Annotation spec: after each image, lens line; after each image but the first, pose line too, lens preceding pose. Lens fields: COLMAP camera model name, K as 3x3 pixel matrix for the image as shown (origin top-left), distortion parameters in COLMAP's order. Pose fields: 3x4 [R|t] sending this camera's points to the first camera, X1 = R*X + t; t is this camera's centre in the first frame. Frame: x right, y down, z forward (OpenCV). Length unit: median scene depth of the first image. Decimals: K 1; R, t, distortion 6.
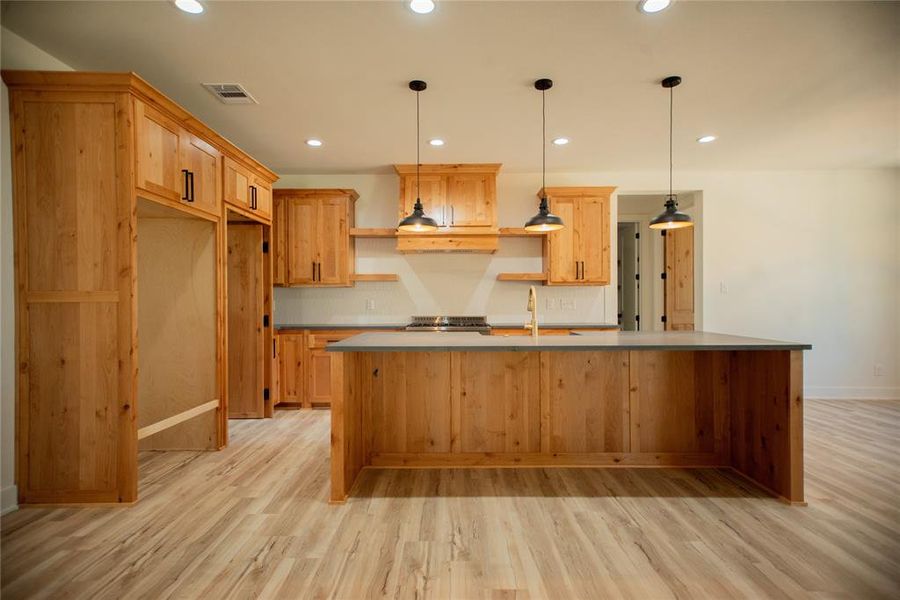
lens RADIAL K [[468.6, 0, 447.9], [0, 468.6, 306.7], [0, 0, 1]] dist [0.017933, 0.000498]
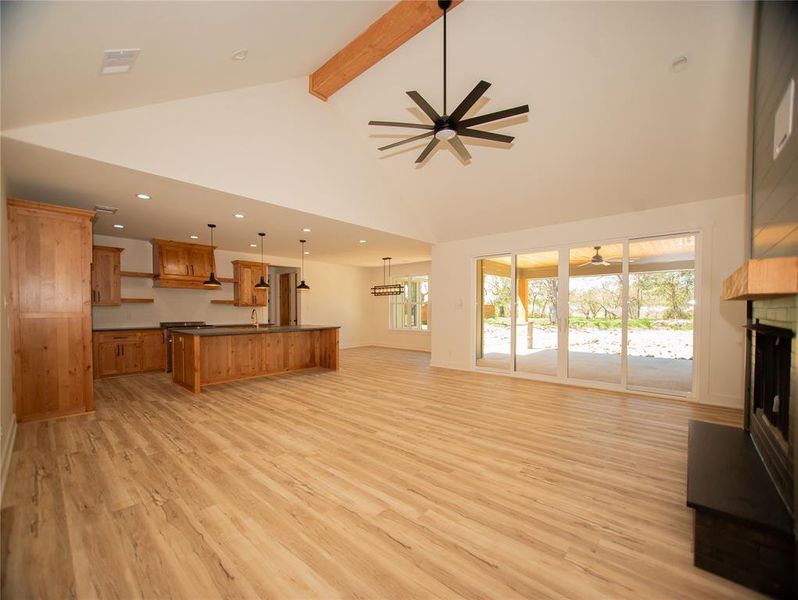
lens RADIAL K [[339.4, 0, 399.0], [0, 339.4, 300.0], [0, 0, 1]] dist [-0.001538, -0.000096]
pose [[0.653756, 0.025450, 0.756277, -0.764228], [-0.000246, 0.999441, -0.033420, -0.033074], [-0.756705, 0.021663, 0.653397, -0.873327]]
